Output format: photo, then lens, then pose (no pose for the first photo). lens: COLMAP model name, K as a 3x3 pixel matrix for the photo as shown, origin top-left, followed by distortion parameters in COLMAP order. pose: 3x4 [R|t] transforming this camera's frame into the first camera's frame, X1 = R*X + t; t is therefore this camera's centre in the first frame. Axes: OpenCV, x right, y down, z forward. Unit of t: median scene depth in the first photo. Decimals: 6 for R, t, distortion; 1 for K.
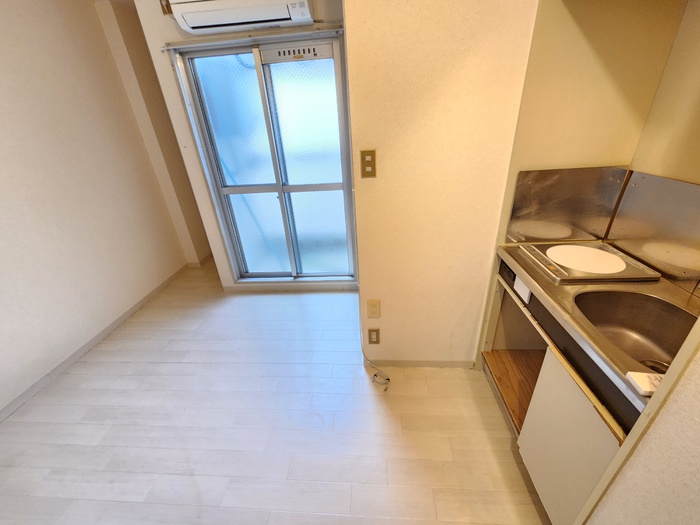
lens RADIAL K [[286.3, 0, 350.0], [0, 286.3, 262.5], [0, 0, 1]] dist [0.002387, -0.000160]
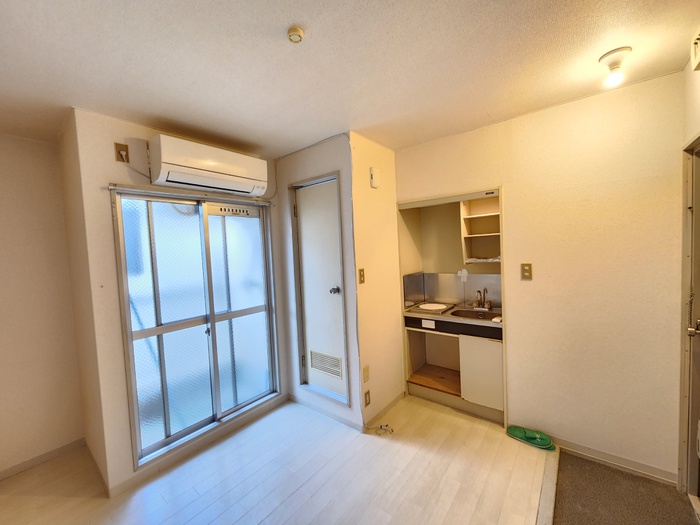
lens RADIAL K [[284.8, 0, 350.0], [0, 284.8, 262.5], [0, 0, 1]] dist [0.002559, 0.000230]
pose [[0.569276, -0.002855, 0.822142, -0.862478], [0.383269, 0.885606, -0.262311, 0.010722], [-0.727345, 0.464429, 0.505248, 0.070692]]
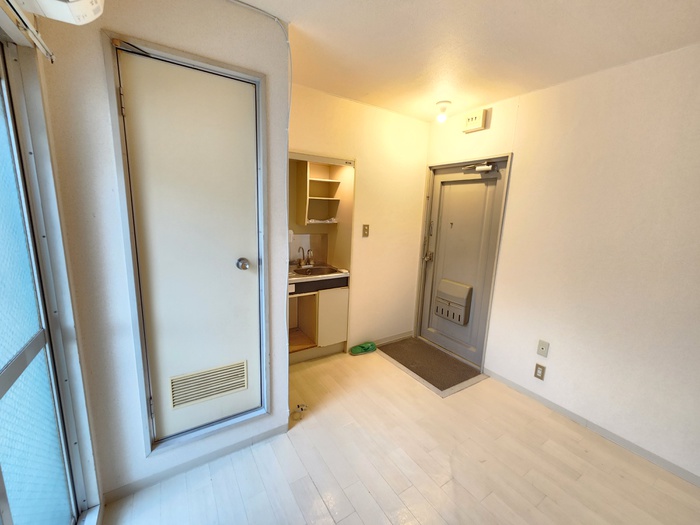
lens RADIAL K [[286.3, 0, 350.0], [0, 286.3, 262.5], [0, 0, 1]] dist [0.002387, -0.000160]
pose [[-0.602723, -0.105968, 0.790883, -0.719284], [0.363333, 0.845991, 0.390243, -0.398956], [-0.710433, 0.522562, -0.471396, 0.880774]]
